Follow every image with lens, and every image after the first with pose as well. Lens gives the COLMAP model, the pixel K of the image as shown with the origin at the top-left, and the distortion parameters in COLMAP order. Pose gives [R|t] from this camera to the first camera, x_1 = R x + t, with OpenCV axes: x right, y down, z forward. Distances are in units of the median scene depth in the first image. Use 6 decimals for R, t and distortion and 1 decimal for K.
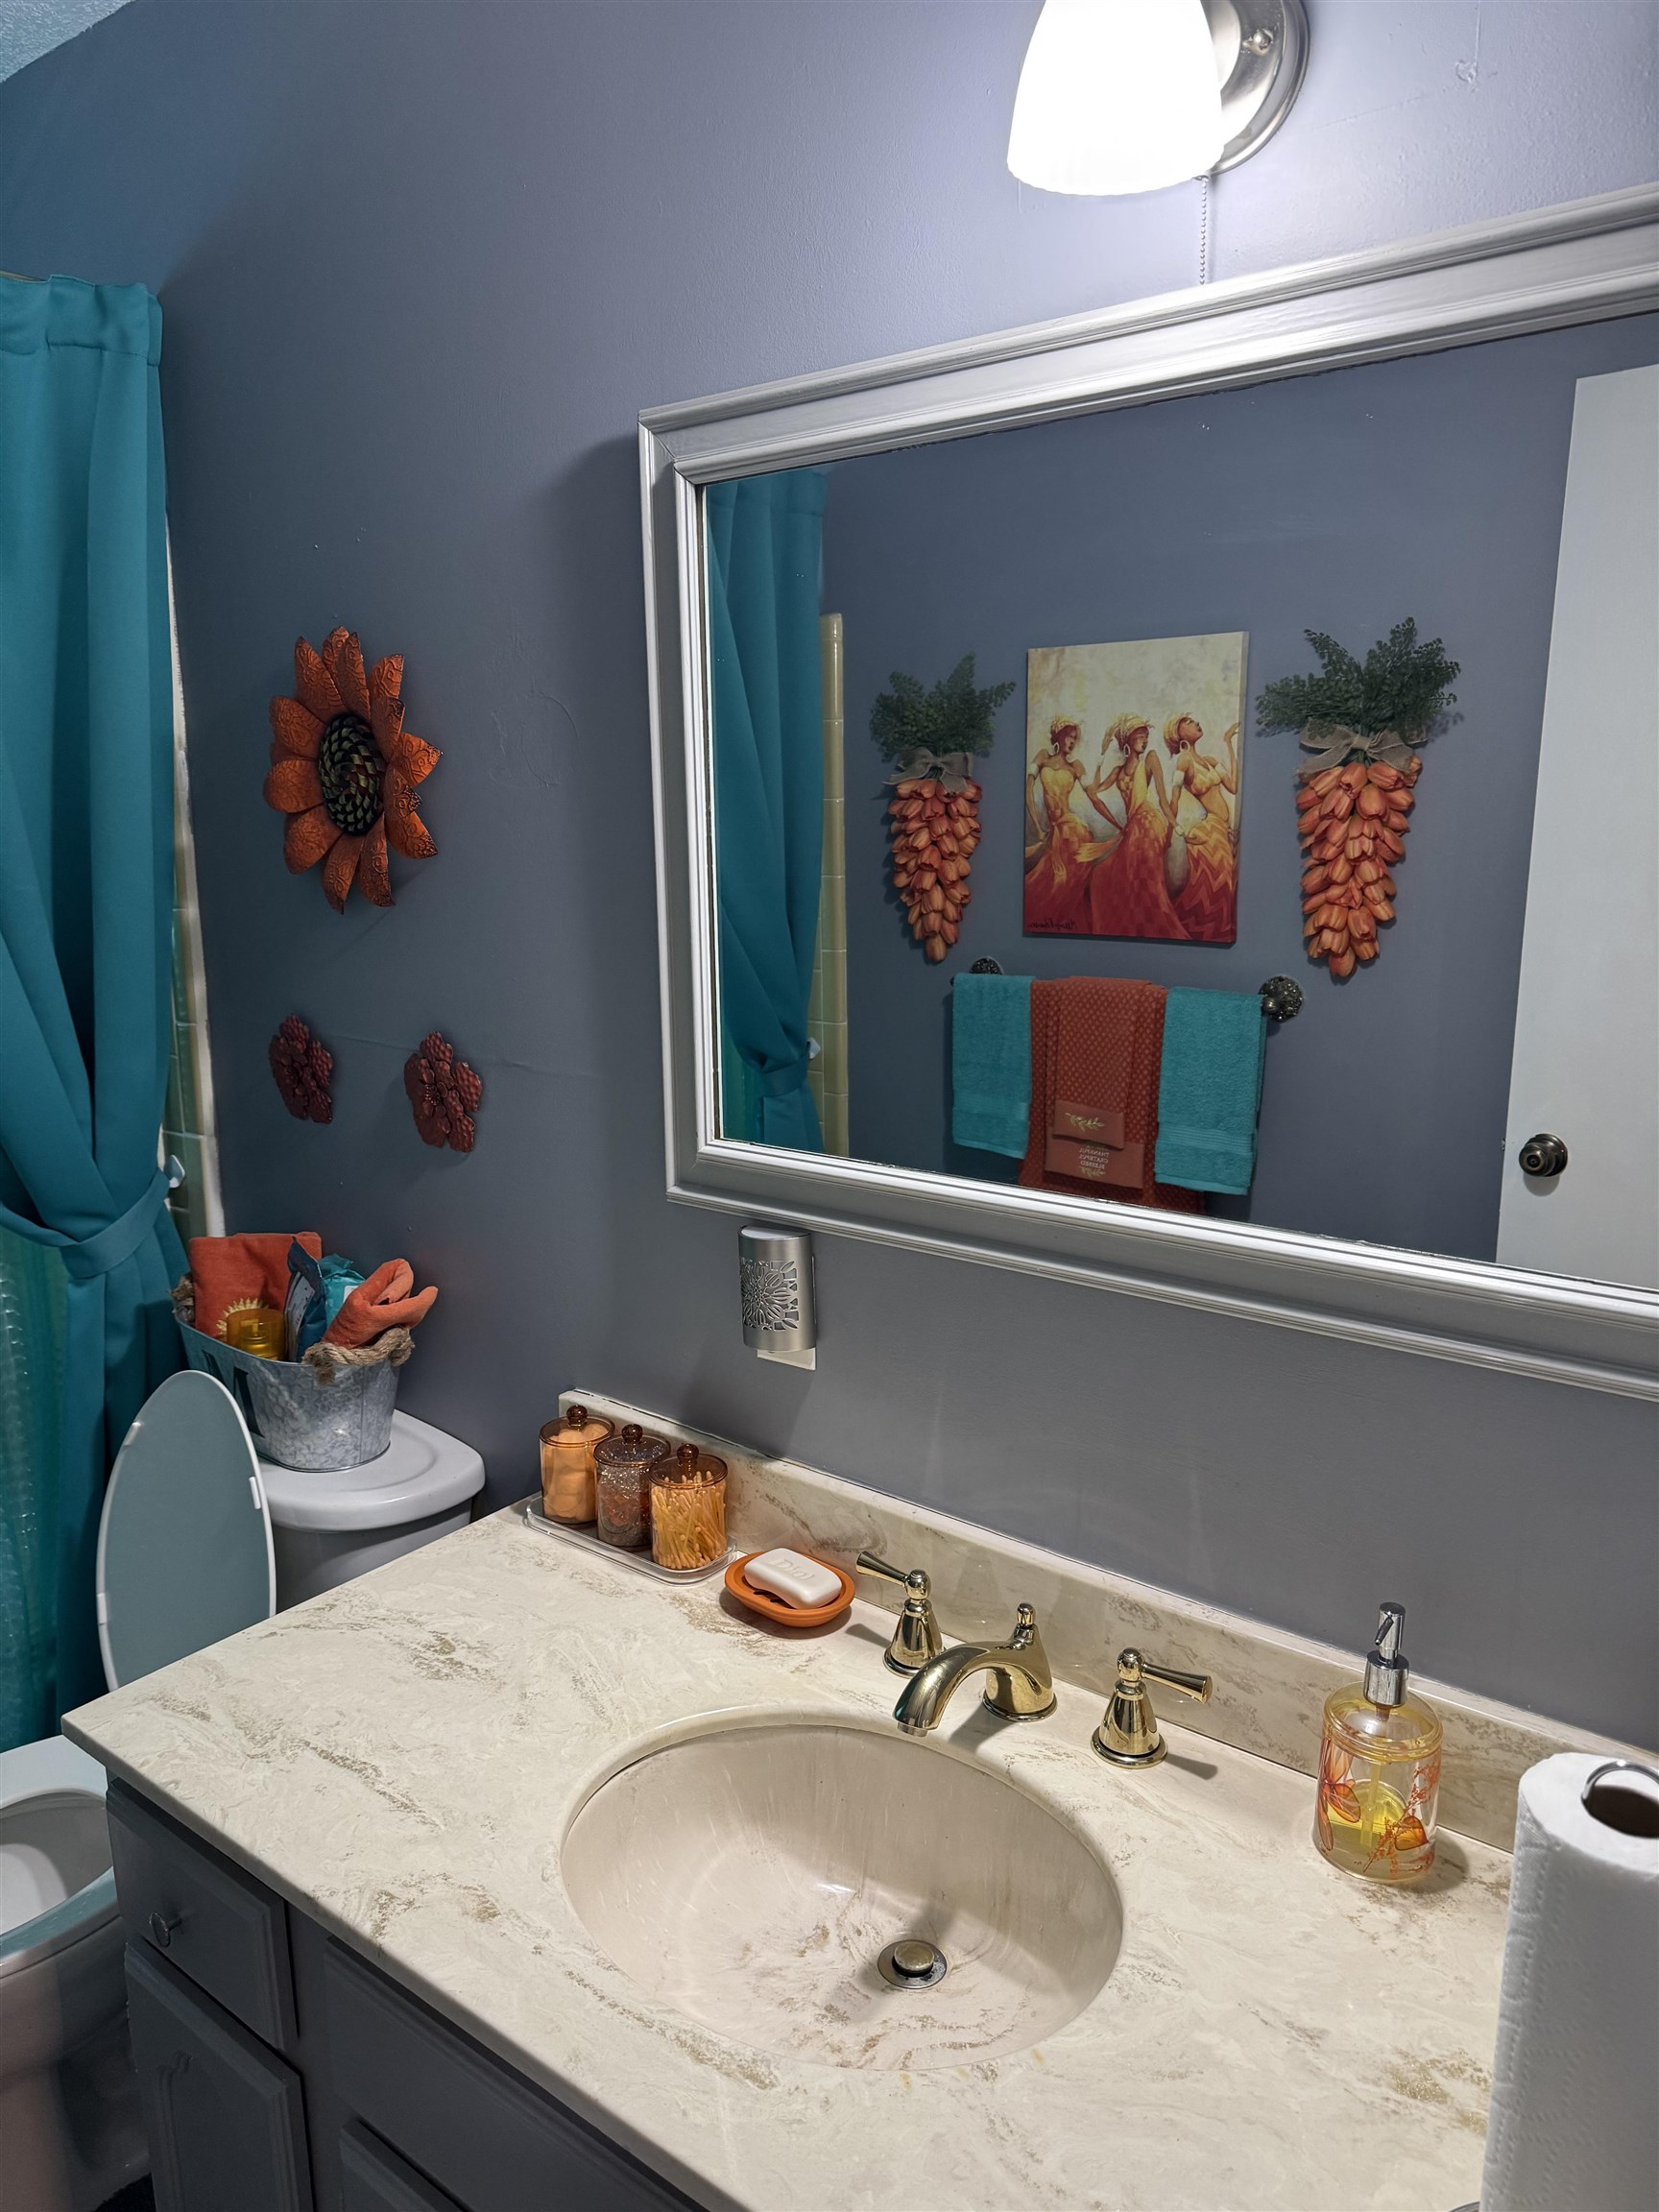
lens RADIAL K [[1552.5, 0, 819.8], [0, 1552.5, 1086.8], [0, 0, 1]] dist [0.042722, -0.047098]
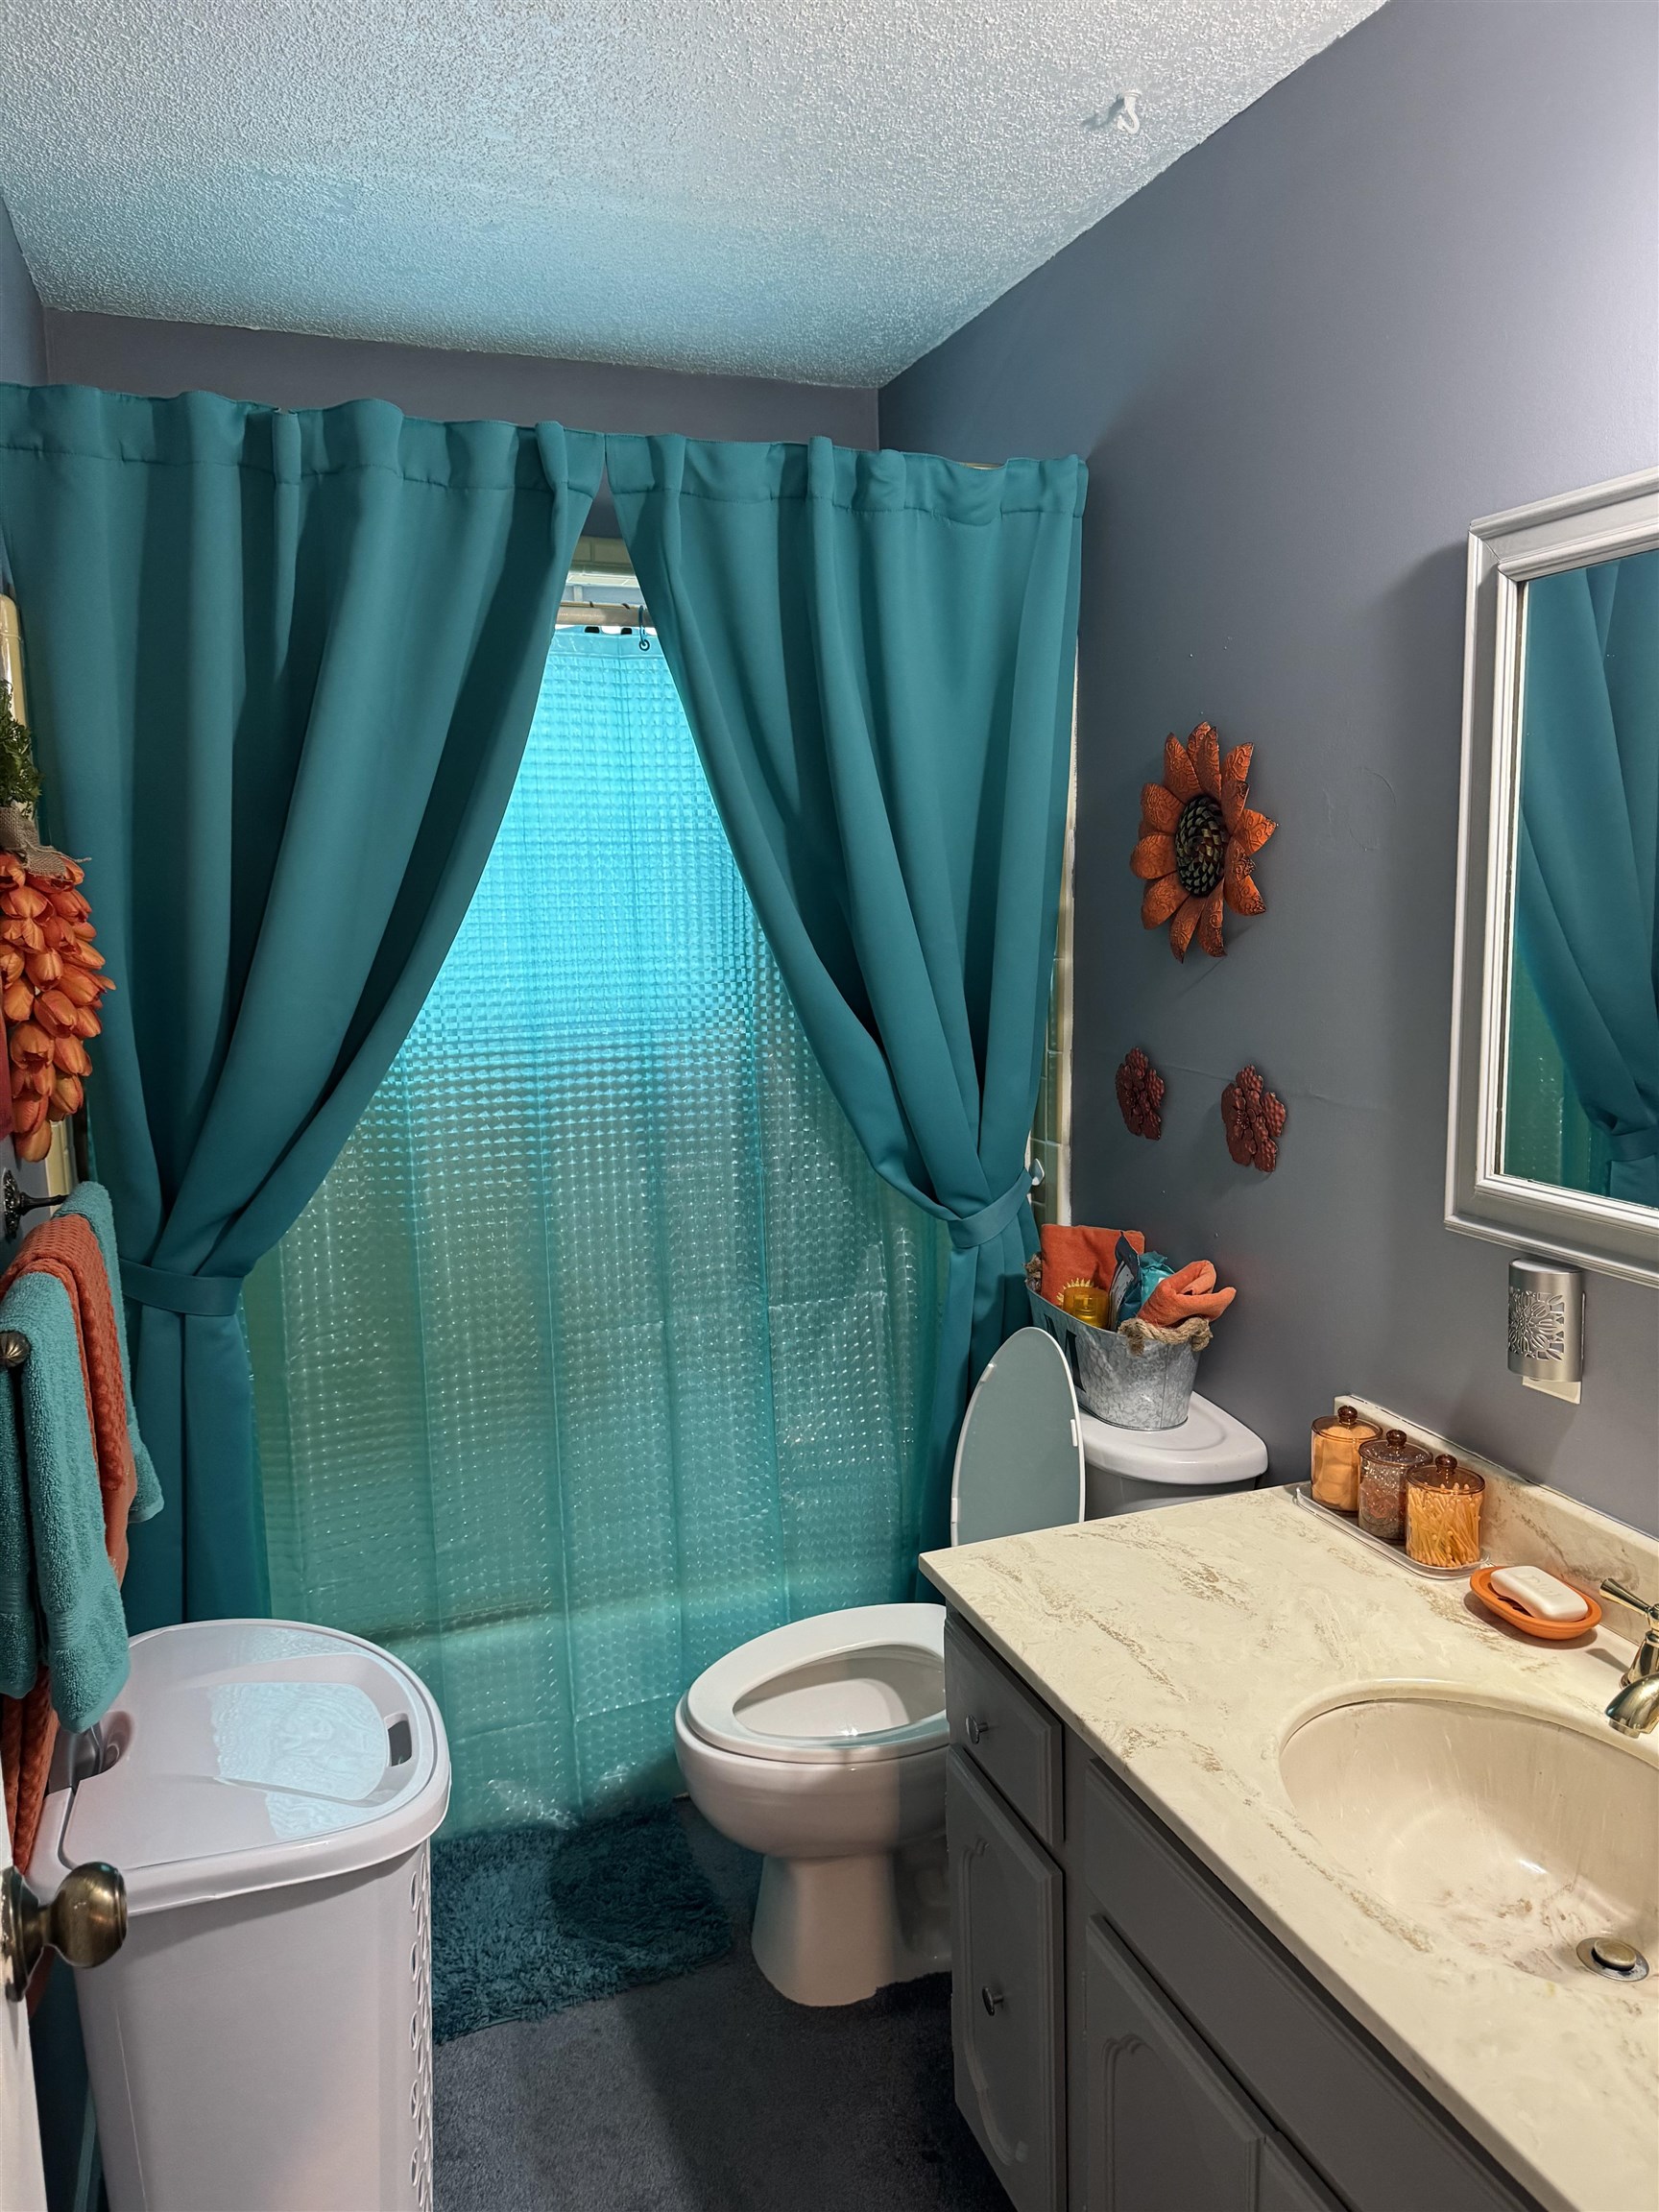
lens RADIAL K [[1552.5, 0, 821.5], [0, 1552.5, 1098.6], [0, 0, 1]] dist [0.042722, -0.047098]
pose [[0.852673, 0.067665, -0.518045, 0.090018], [-0.084948, 0.996338, -0.009681, 0.029971], [0.515493, 0.052262, 0.855299, -0.168071]]
